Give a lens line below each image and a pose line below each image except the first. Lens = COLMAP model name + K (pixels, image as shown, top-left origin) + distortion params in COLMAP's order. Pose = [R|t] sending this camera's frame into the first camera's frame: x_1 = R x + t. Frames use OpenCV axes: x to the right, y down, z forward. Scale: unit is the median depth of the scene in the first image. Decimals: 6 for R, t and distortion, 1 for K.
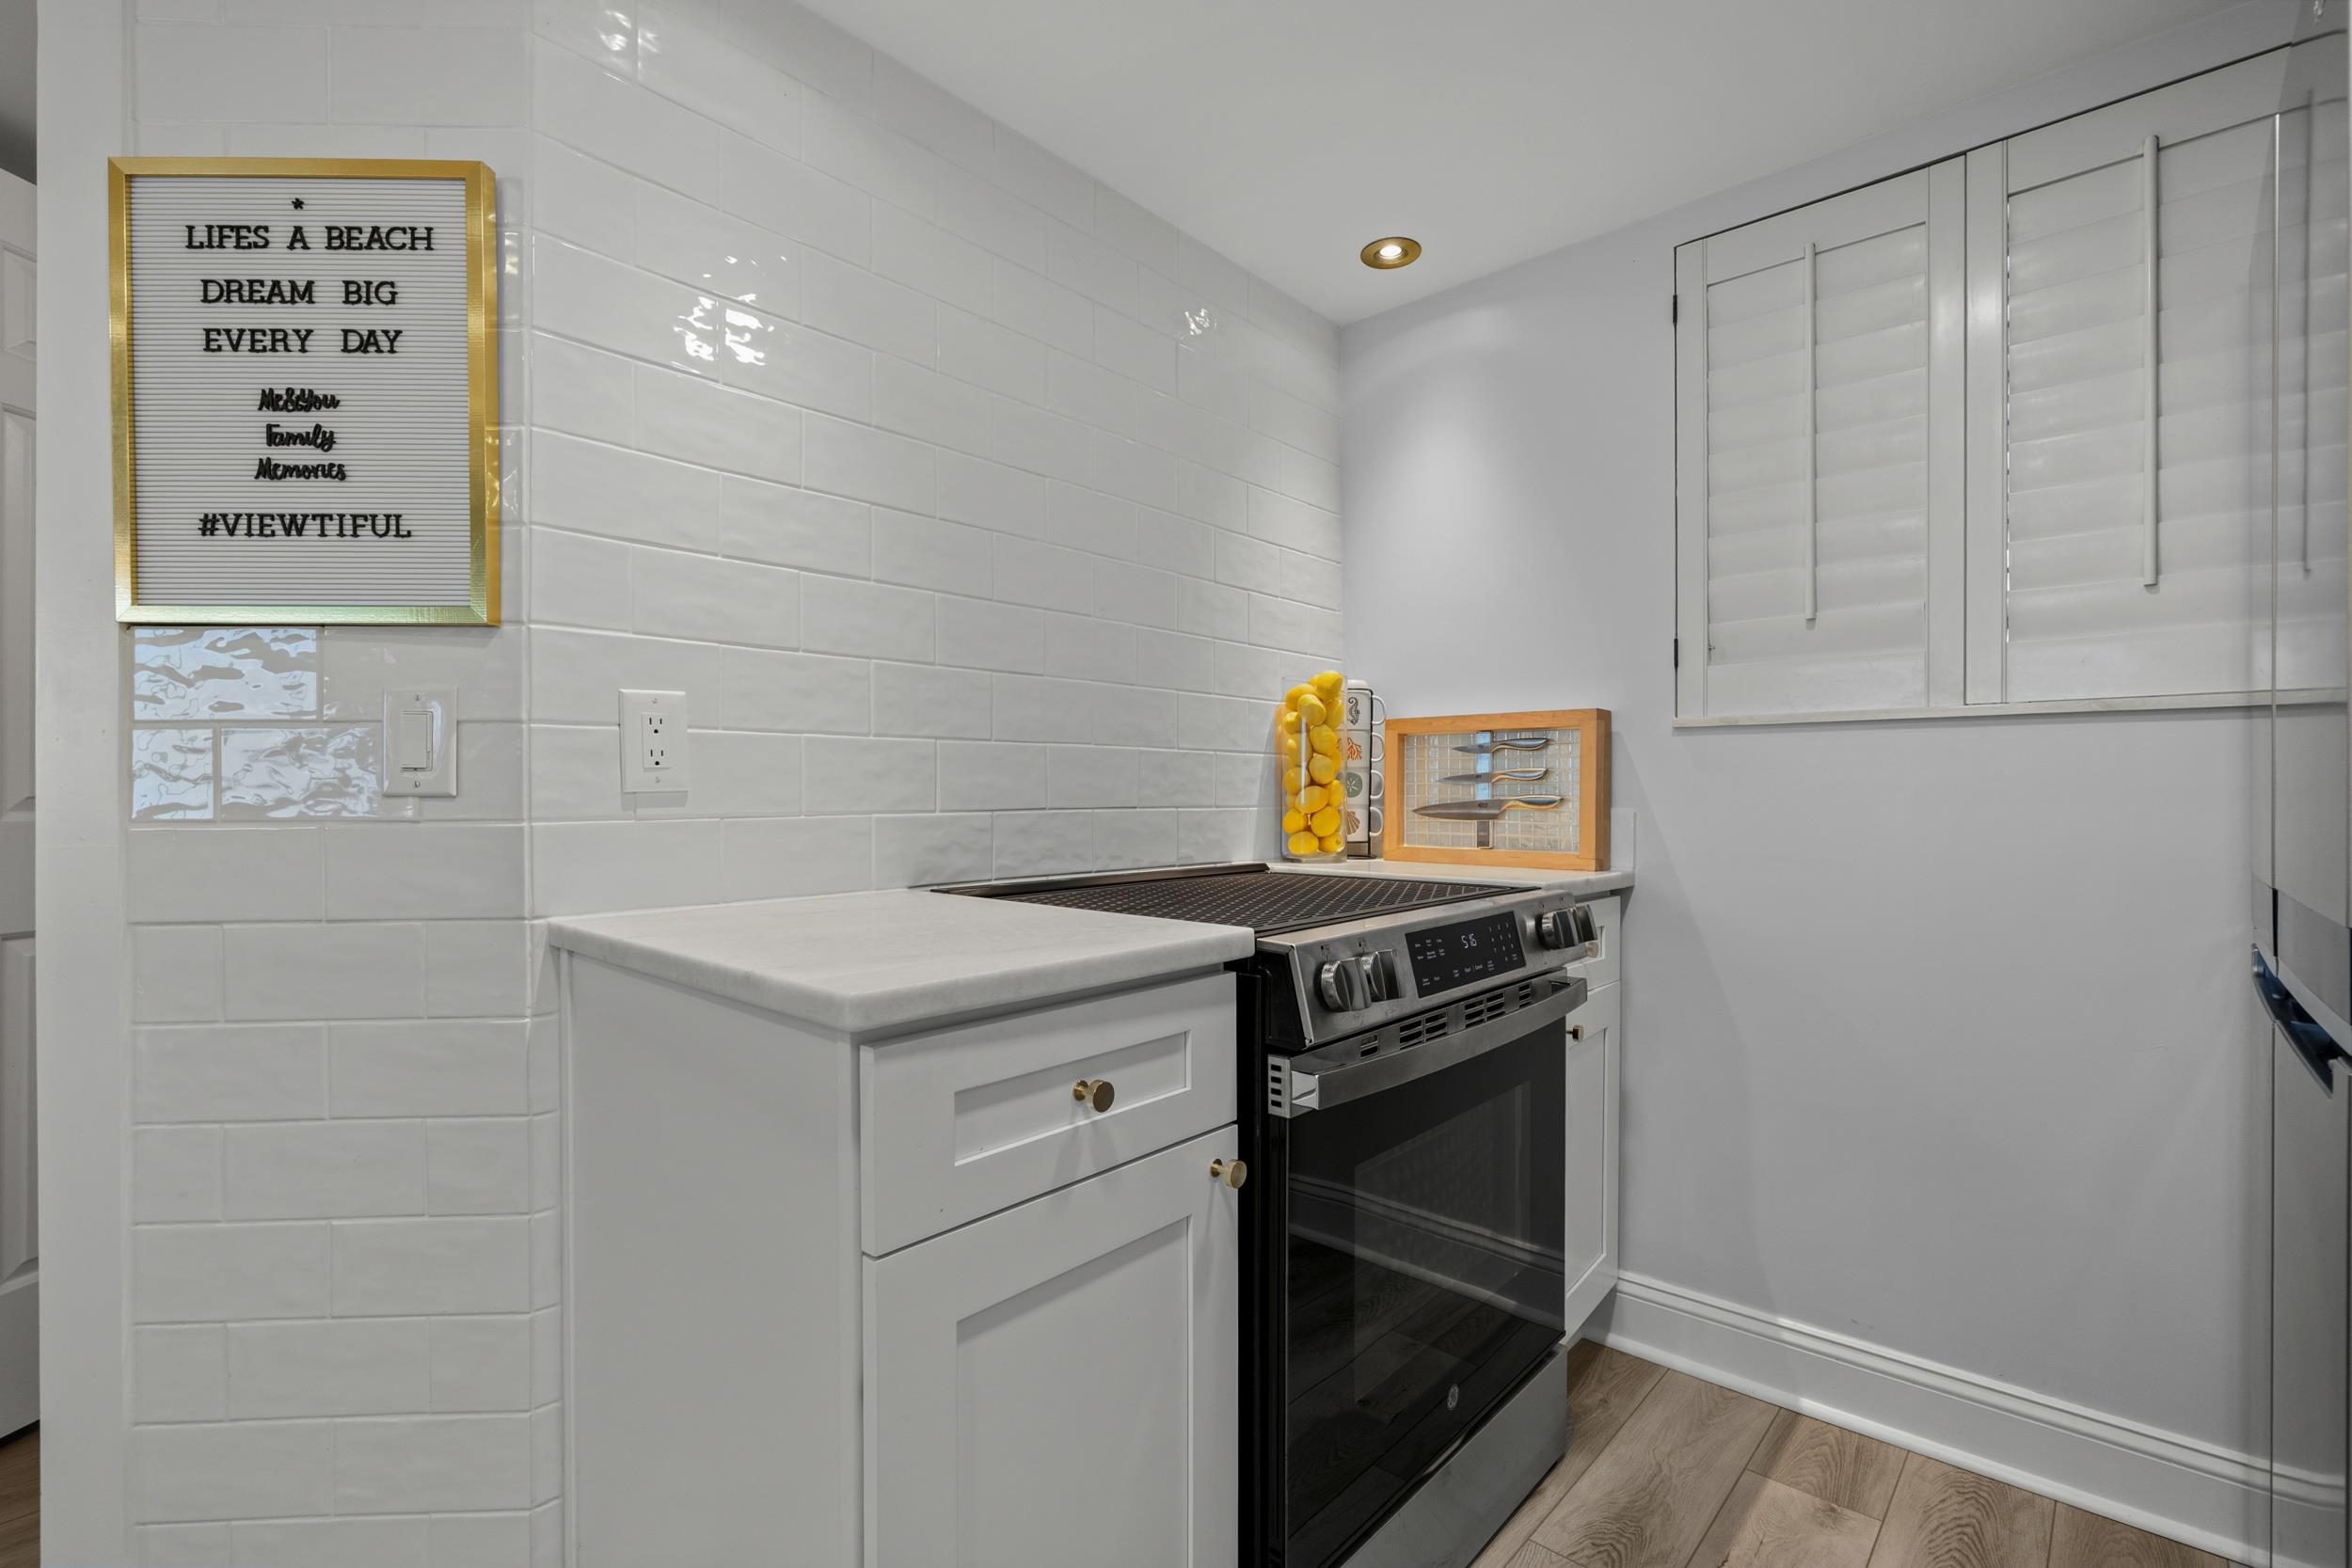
lens RADIAL K [[1055.4, 0, 1177.2], [0, 1055.4, 788.6], [0, 0, 1]] dist [0.001092, 0.000063]
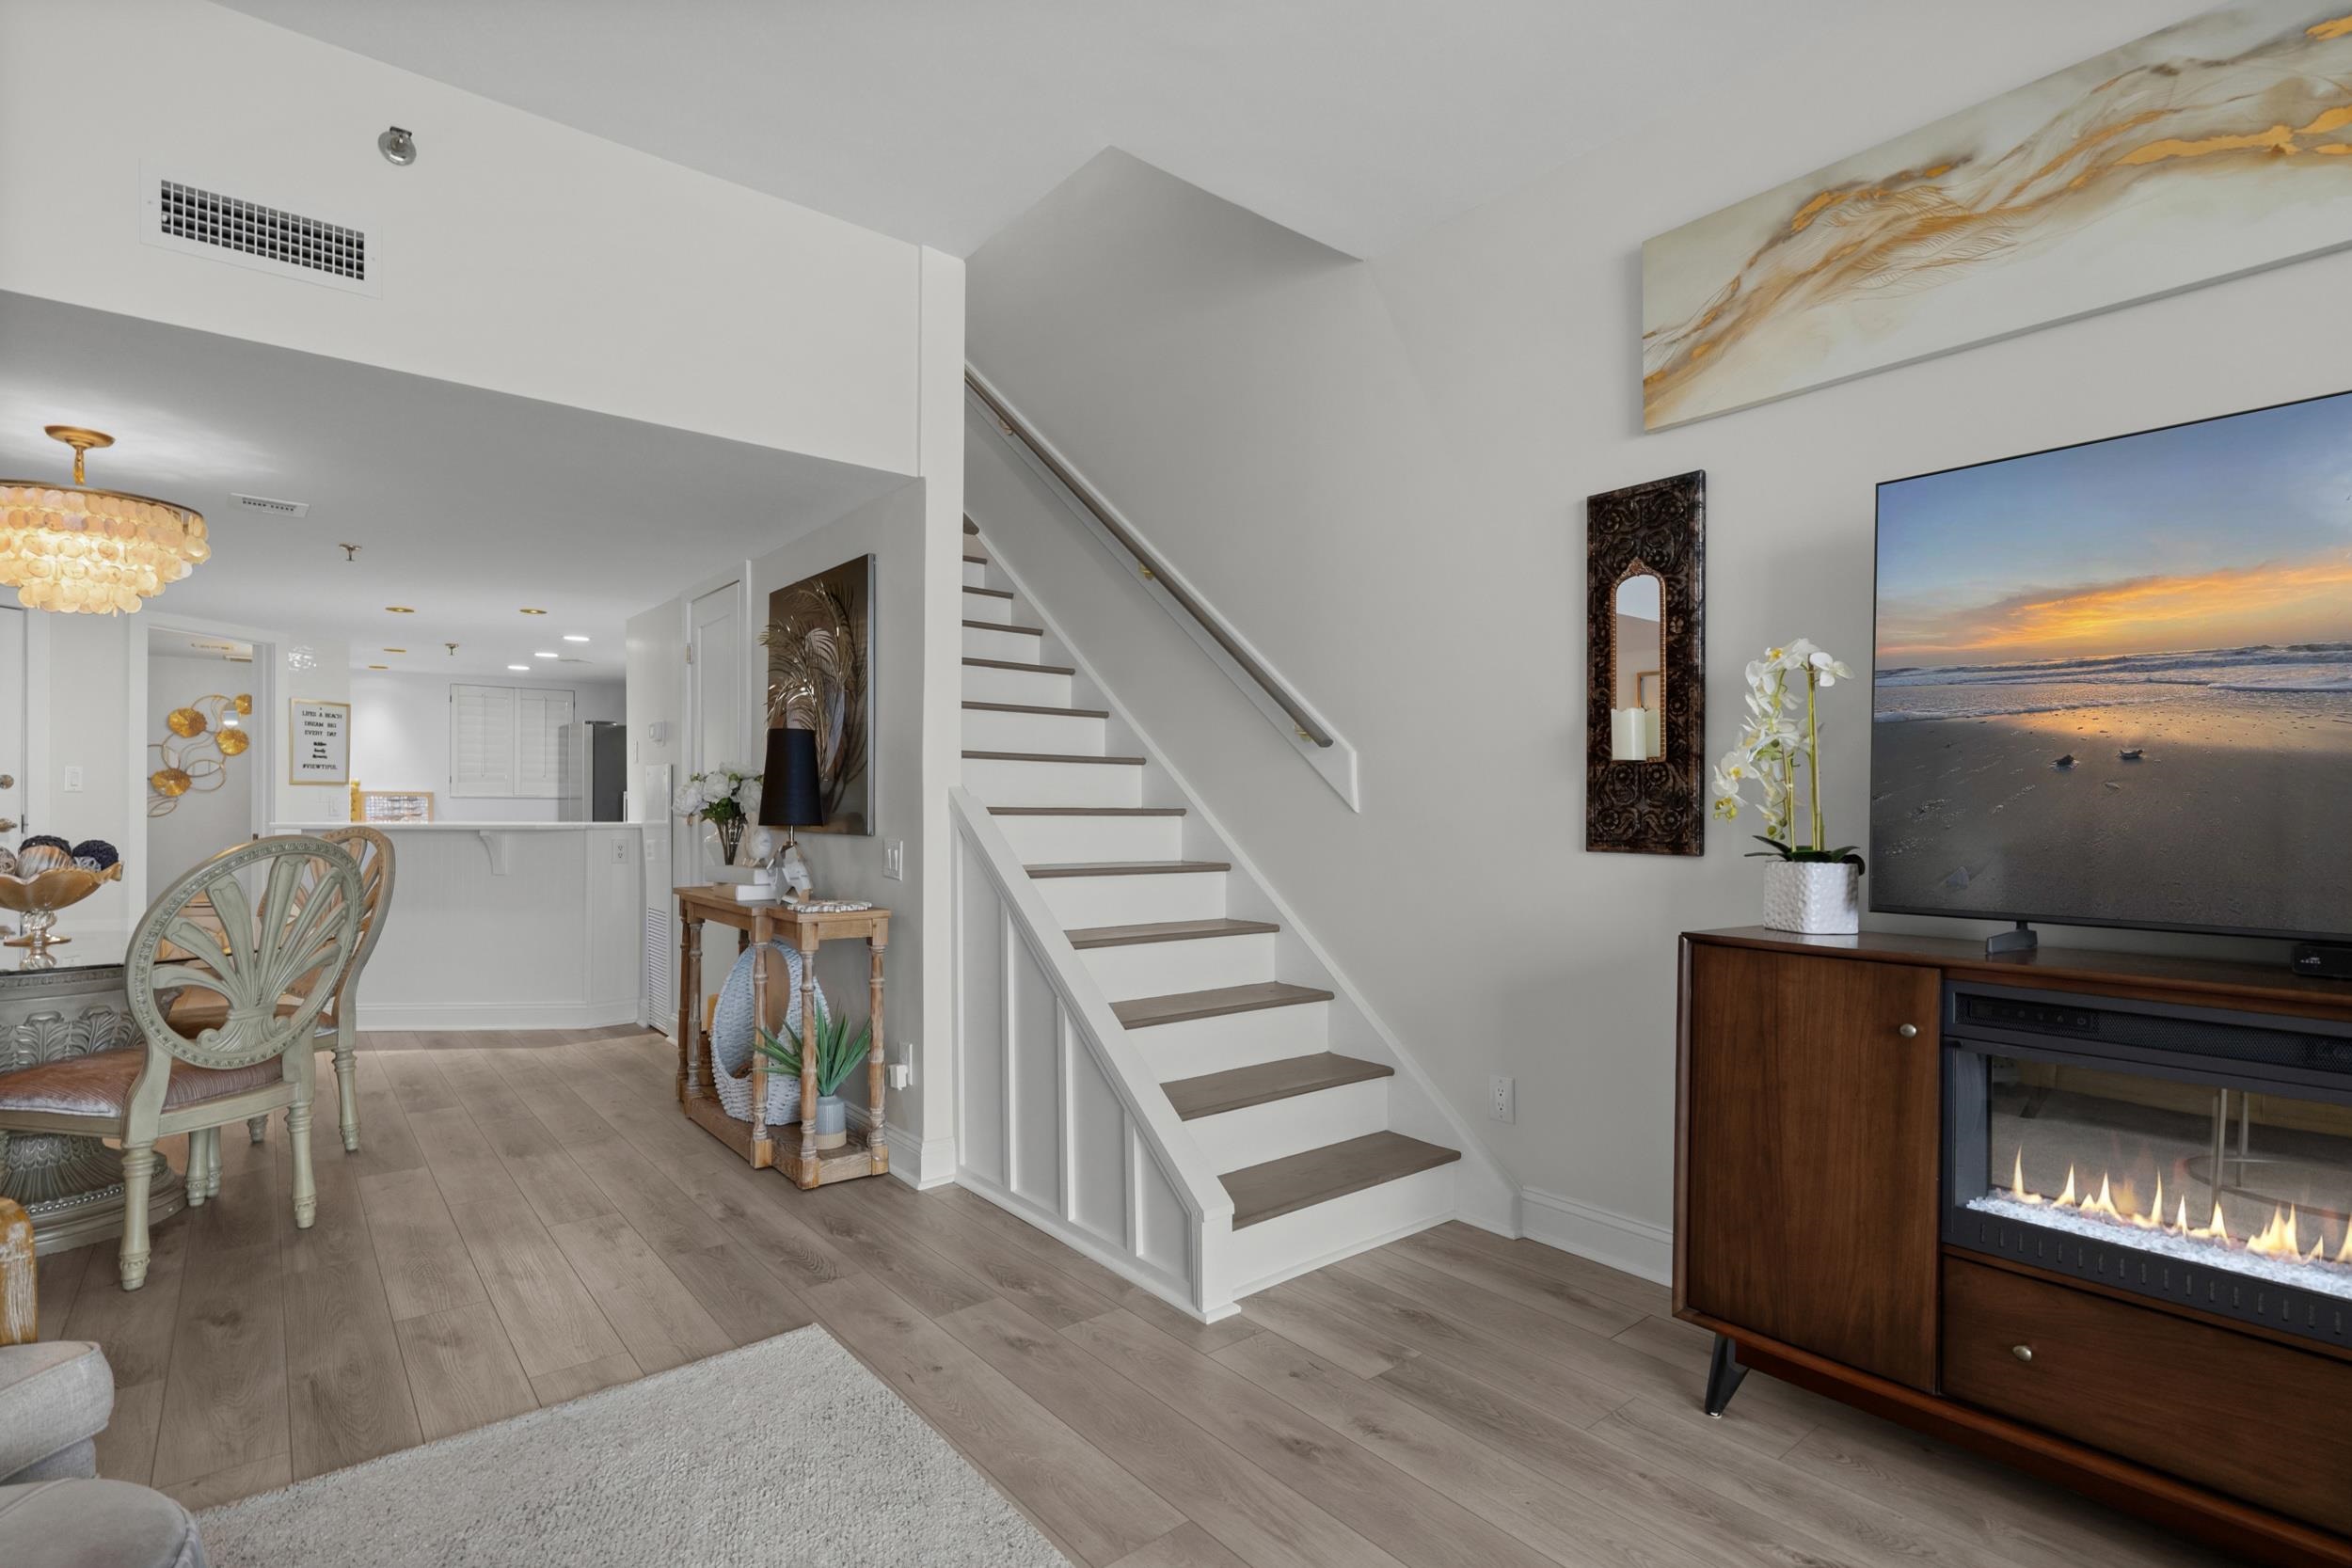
lens RADIAL K [[1113.2, 0, 1169.7], [0, 1113.2, 802.2], [0, 0, 1]] dist [0.001908, 0.000251]
pose [[0.153880, 0.000451, 0.988090, -5.871865], [-0.005561, 0.999984, 0.000409, -0.090270], [-0.988074, -0.005558, 0.153880, -4.260269]]
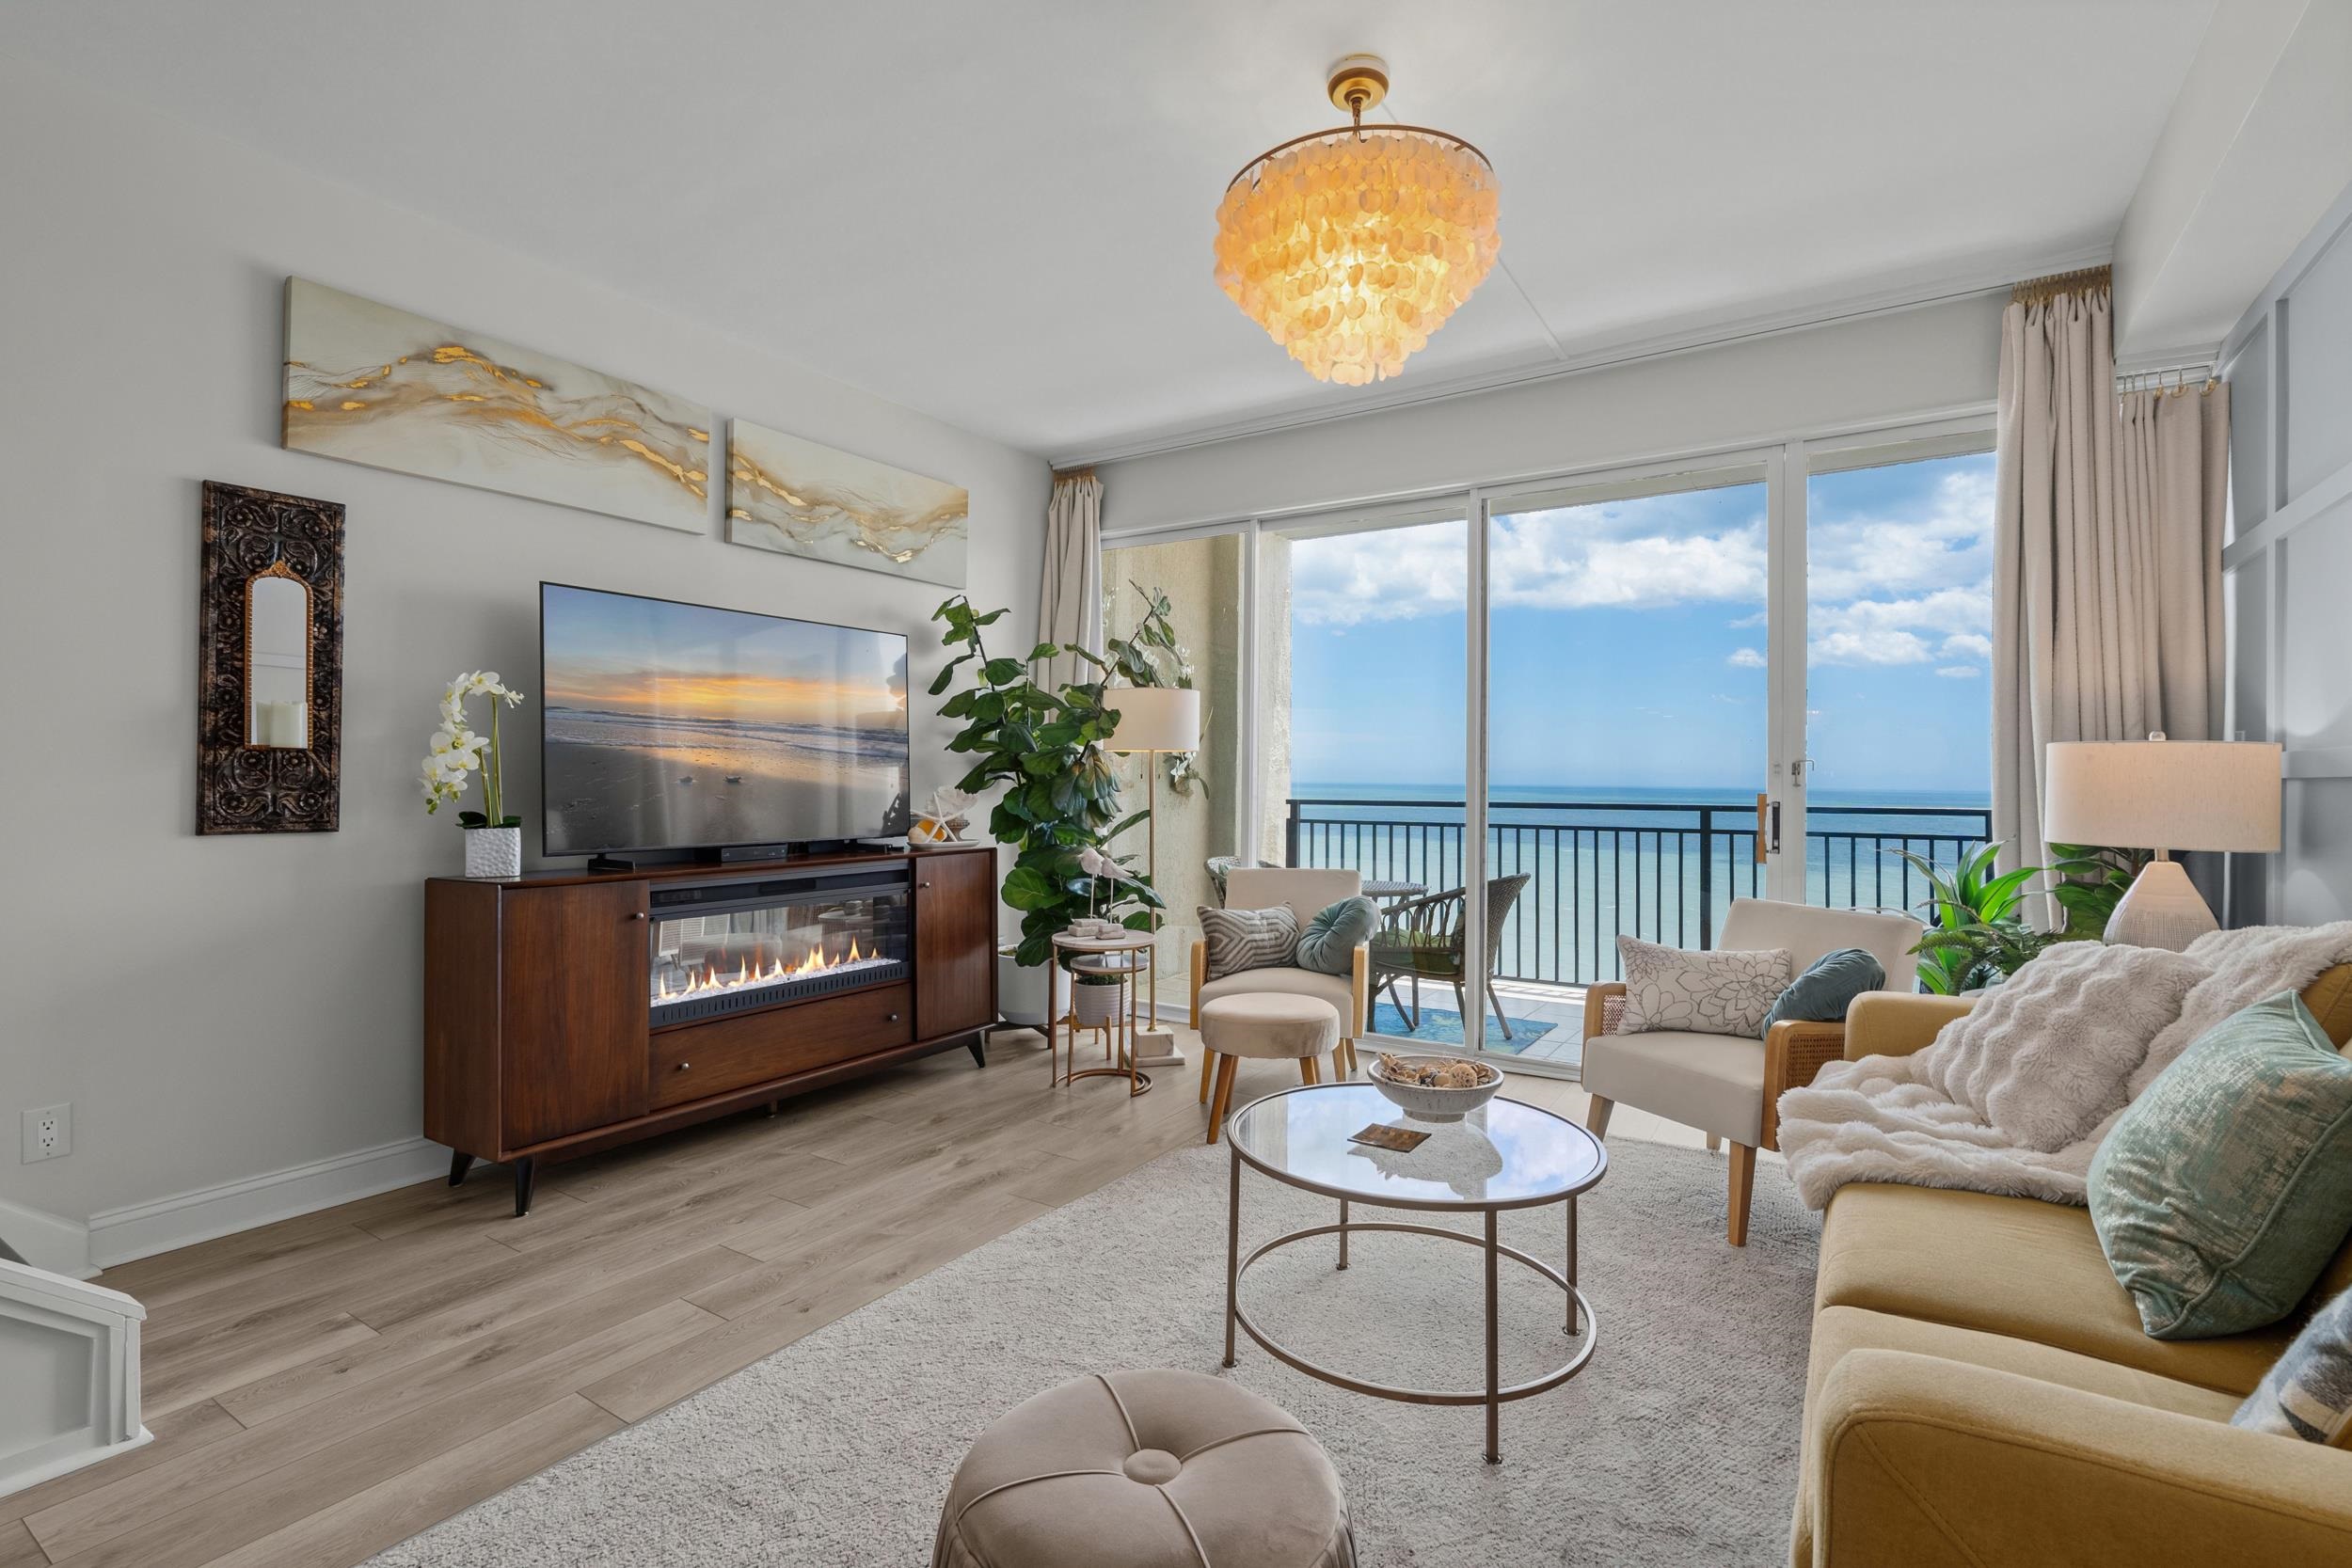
lens RADIAL K [[1074.2, 0, 1165.4], [0, 1074.2, 775.6], [0, 0, 1]] dist [-0.012926, -0.000198]
pose [[-0.990147, -0.009294, -0.139726, -5.091701], [-0.008867, 0.999954, -0.003681, -0.127292], [0.139754, -0.002406, -0.990183, -2.232758]]
